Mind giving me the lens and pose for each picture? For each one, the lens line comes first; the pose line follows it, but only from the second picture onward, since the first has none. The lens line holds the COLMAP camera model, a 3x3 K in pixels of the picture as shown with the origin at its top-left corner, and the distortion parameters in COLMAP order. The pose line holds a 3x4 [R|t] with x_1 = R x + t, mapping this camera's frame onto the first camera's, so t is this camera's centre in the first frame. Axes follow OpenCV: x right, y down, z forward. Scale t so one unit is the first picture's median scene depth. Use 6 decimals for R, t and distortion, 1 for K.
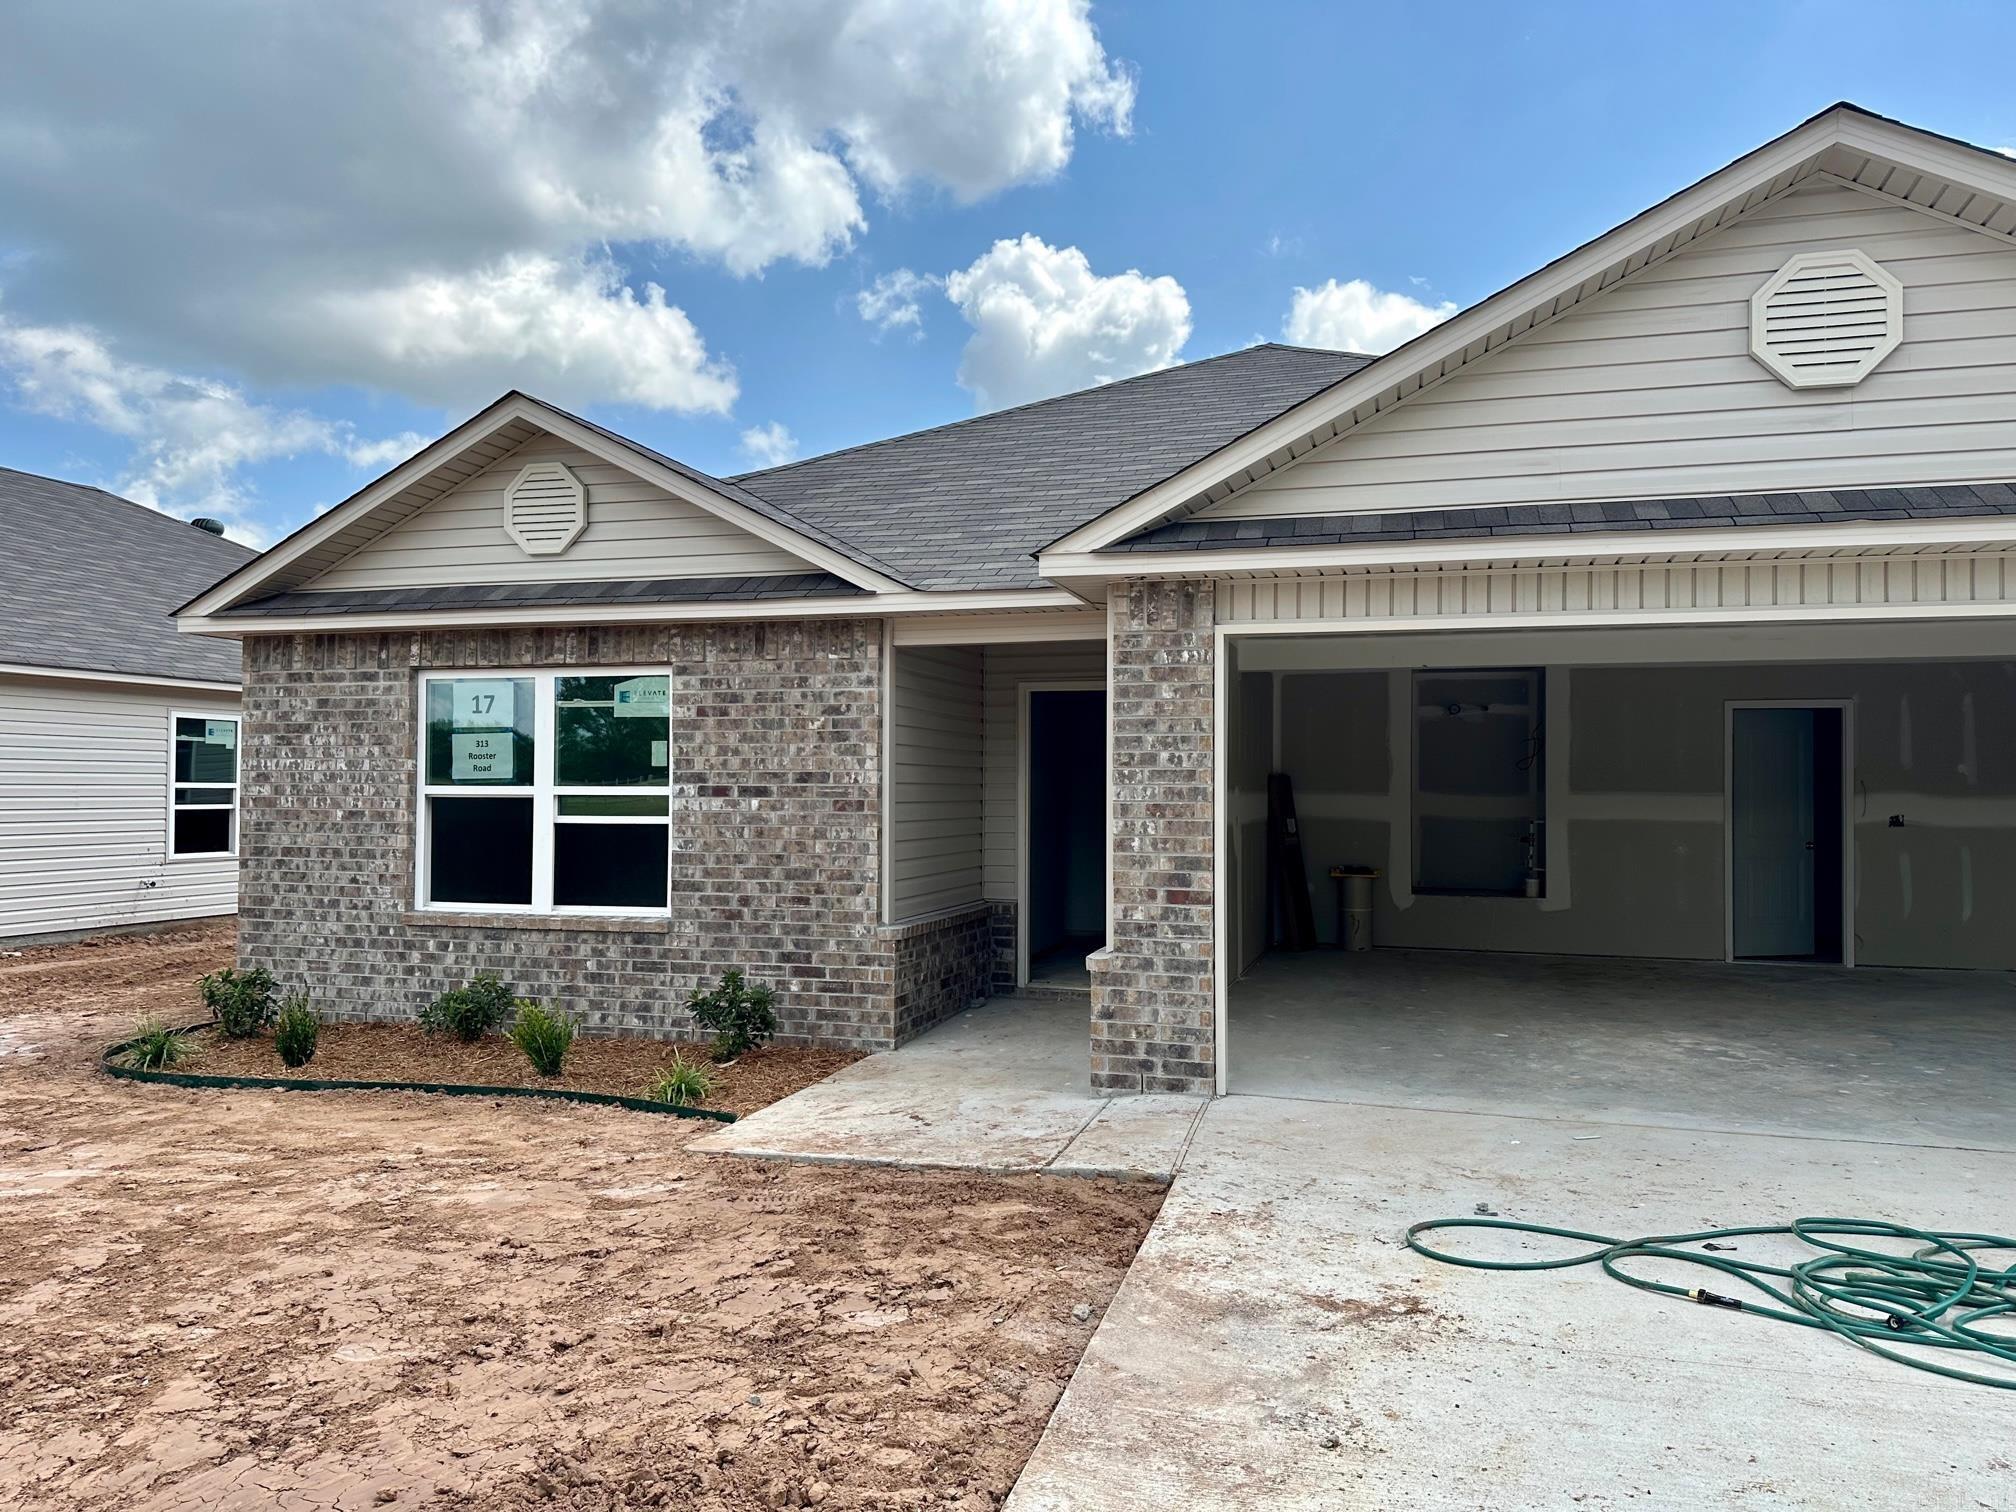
lens RADIAL K [[1412.7, 0, 1011.6], [0, 1412.7, 743.1], [0, 0, 1]] dist [0.036362, -0.051425]
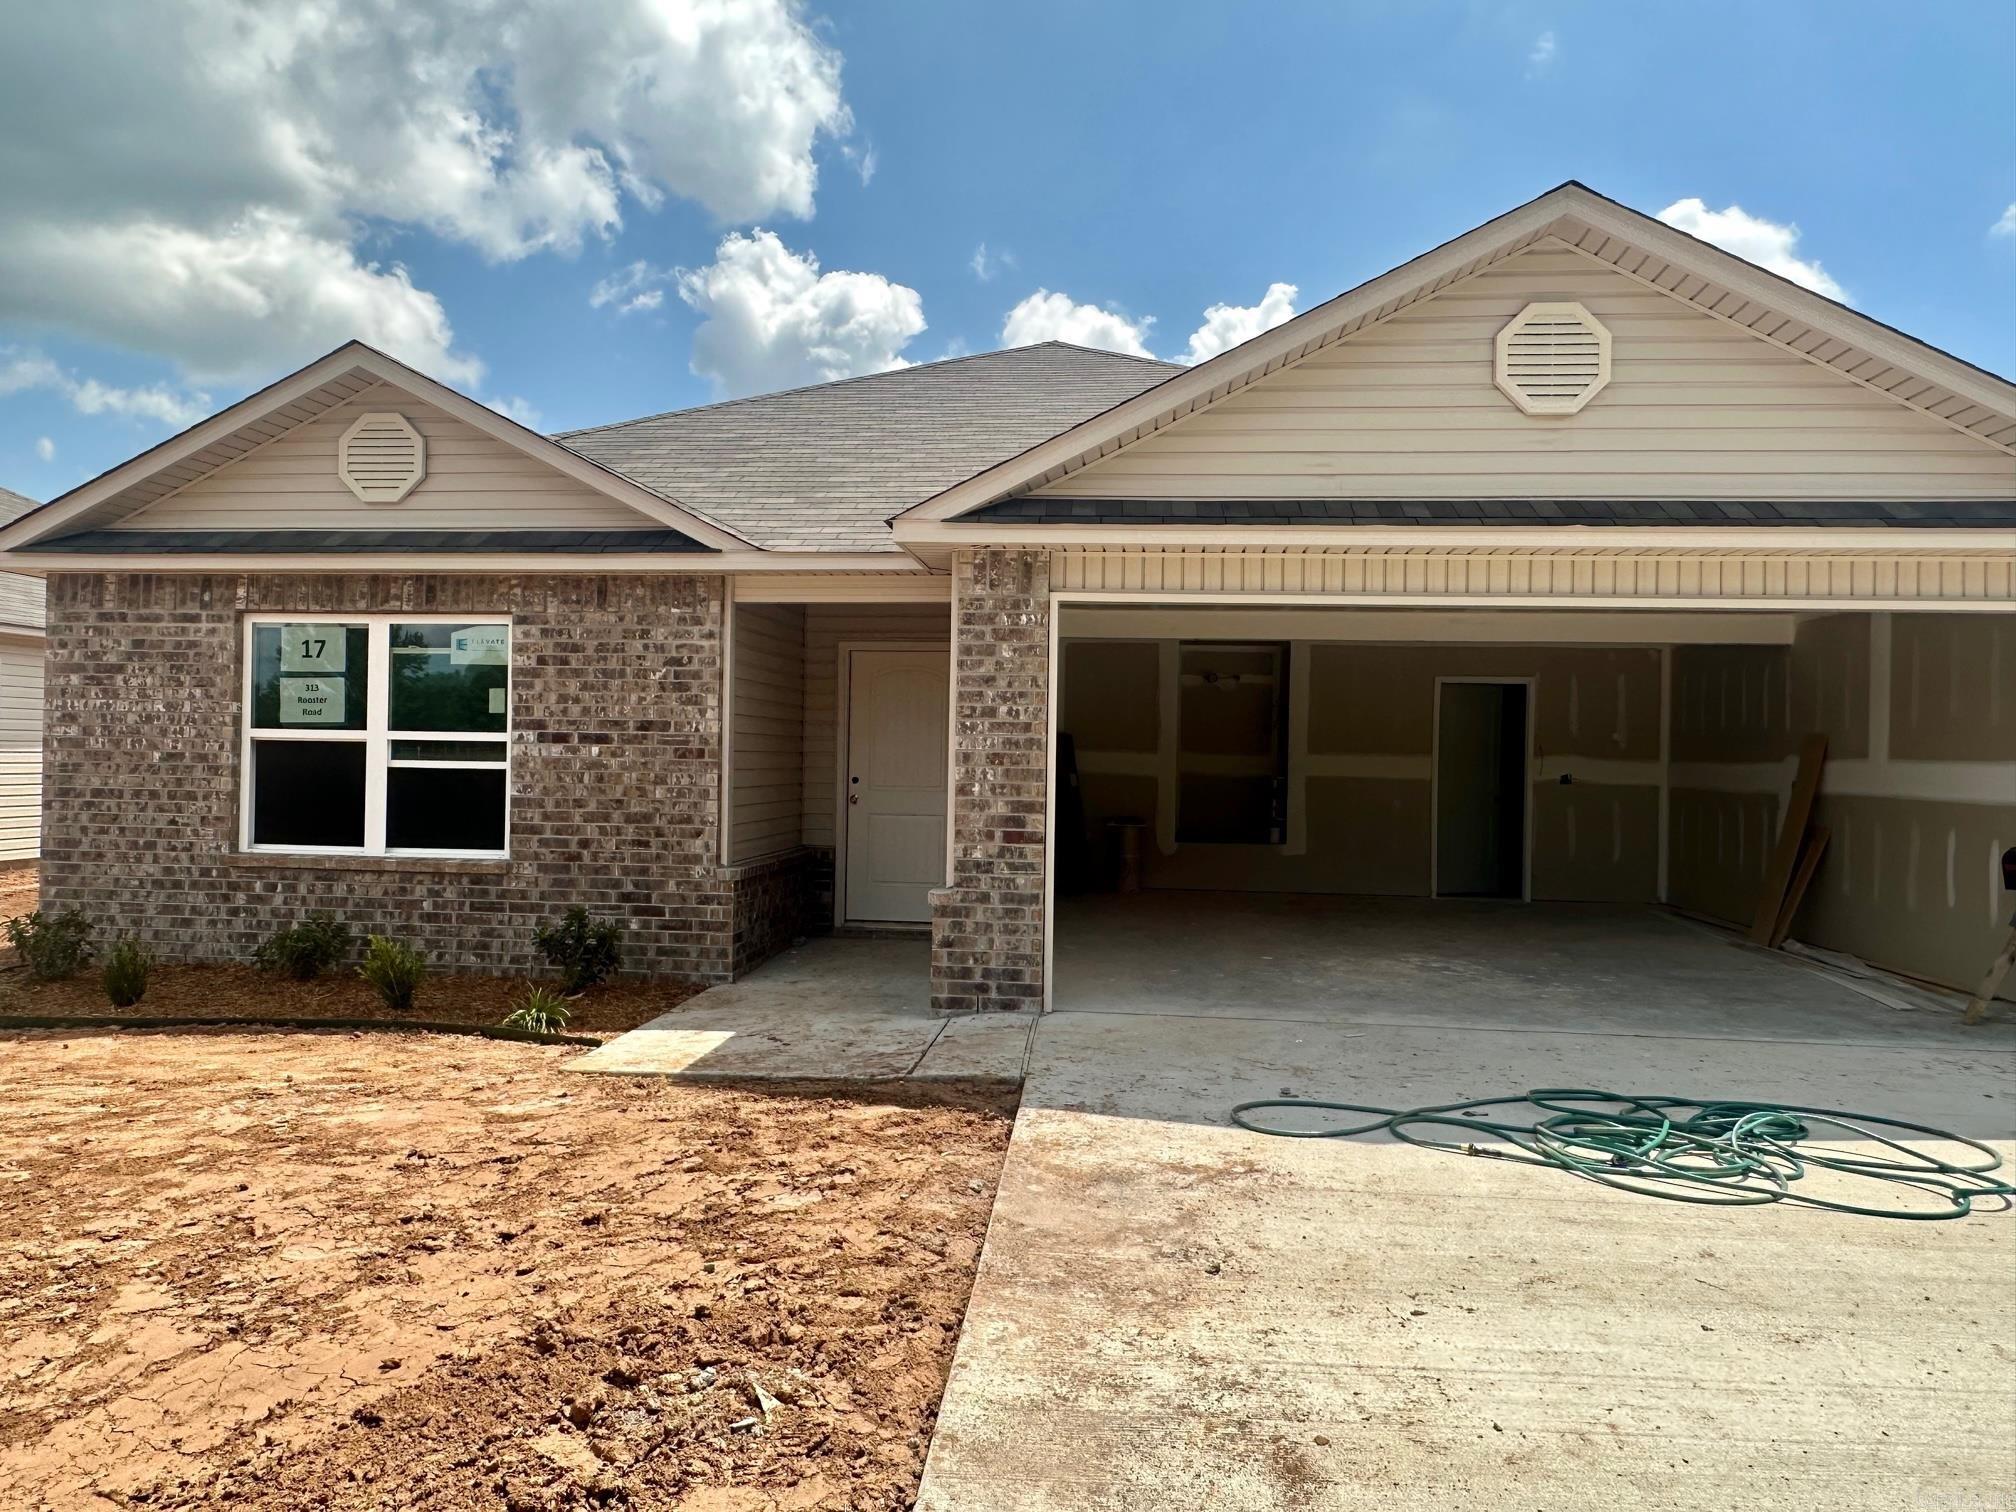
lens RADIAL K [[1356.8, 0, 1002.8], [0, 1356.8, 738.9], [0, 0, 1]] dist [-0.026740, 0.019146]
pose [[0.982469, 0.014974, 0.185826, -0.090470], [-0.019025, 0.999618, 0.020041, 0.010859], [-0.185455, -0.023225, 0.982378, -0.046342]]
